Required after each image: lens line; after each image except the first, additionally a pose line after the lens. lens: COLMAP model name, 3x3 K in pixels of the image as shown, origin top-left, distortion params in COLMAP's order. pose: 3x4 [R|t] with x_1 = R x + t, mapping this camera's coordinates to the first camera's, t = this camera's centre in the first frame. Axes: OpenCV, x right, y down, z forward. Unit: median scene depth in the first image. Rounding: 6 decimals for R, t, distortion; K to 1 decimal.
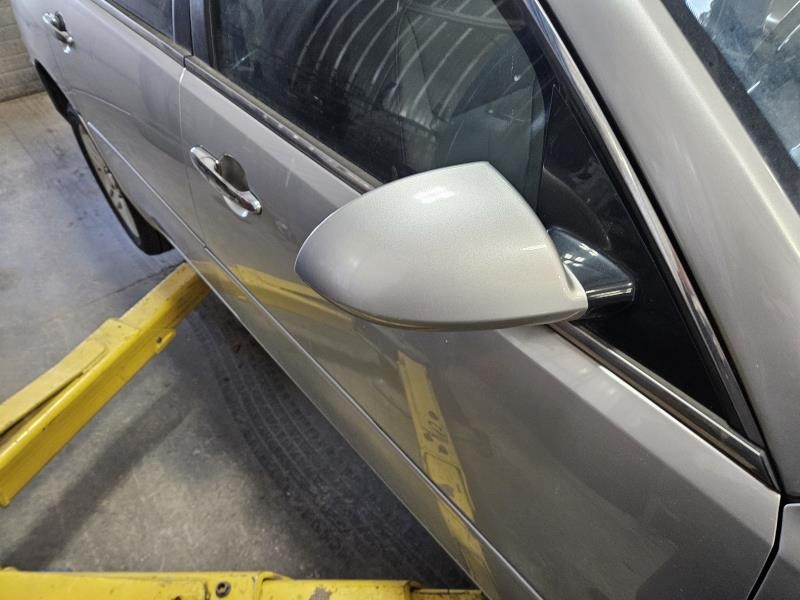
lens RADIAL K [[542.7, 0, 400.0], [0, 542.7, 300.0], [0, 0, 1]] dist [0.035341, -0.048510]
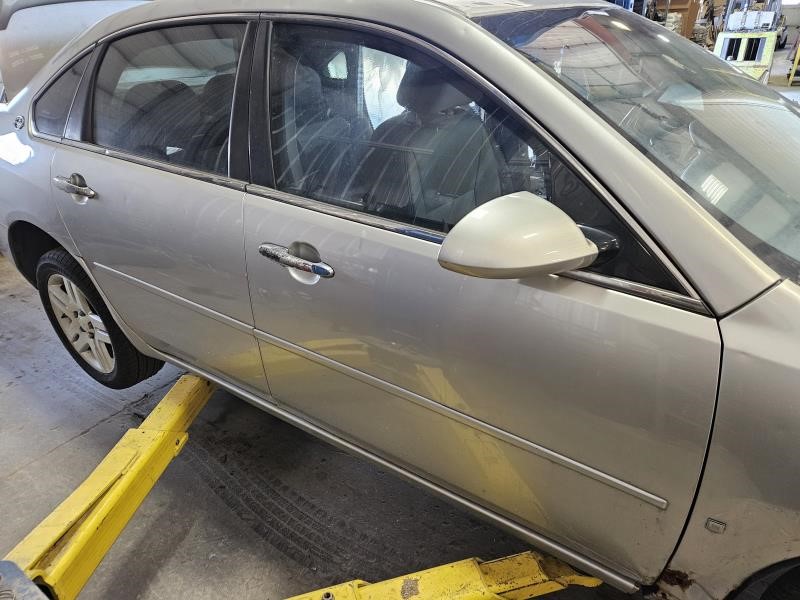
lens RADIAL K [[540.3, 0, 400.0], [0, 540.3, 300.0], [0, 0, 1]] dist [0.046729, -0.058830]
pose [[0.964054, -0.128662, 0.232479, -0.212163], [0.185017, 0.953030, -0.239796, 0.134051], [-0.190707, 0.274189, 0.942577, -0.167375]]
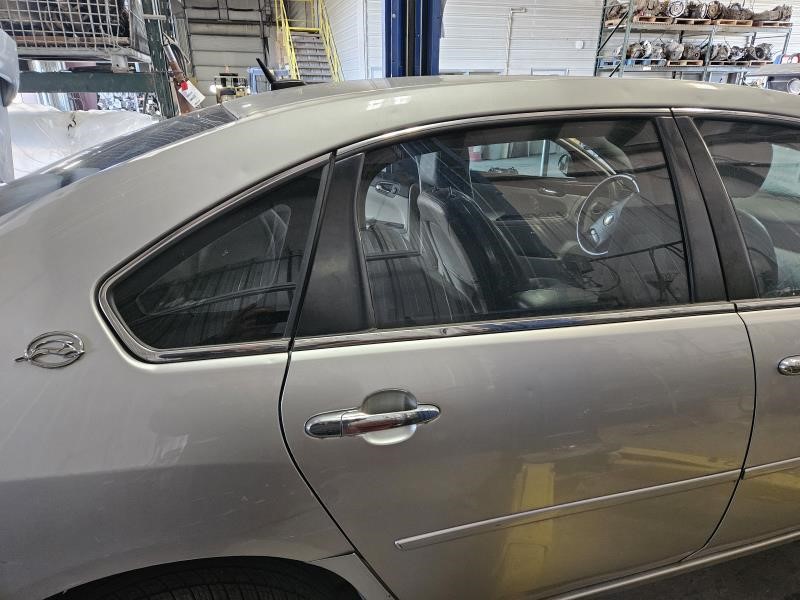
lens RADIAL K [[534.5, 0, 389.8], [0, 534.5, 307.3], [0, 0, 1]] dist [0.058262, -0.053083]
pose [[0.391331, -0.311663, 0.865867, -0.953277], [0.614810, 0.788652, 0.006005, -0.513877], [-0.684740, 0.529994, 0.500238, 0.537029]]
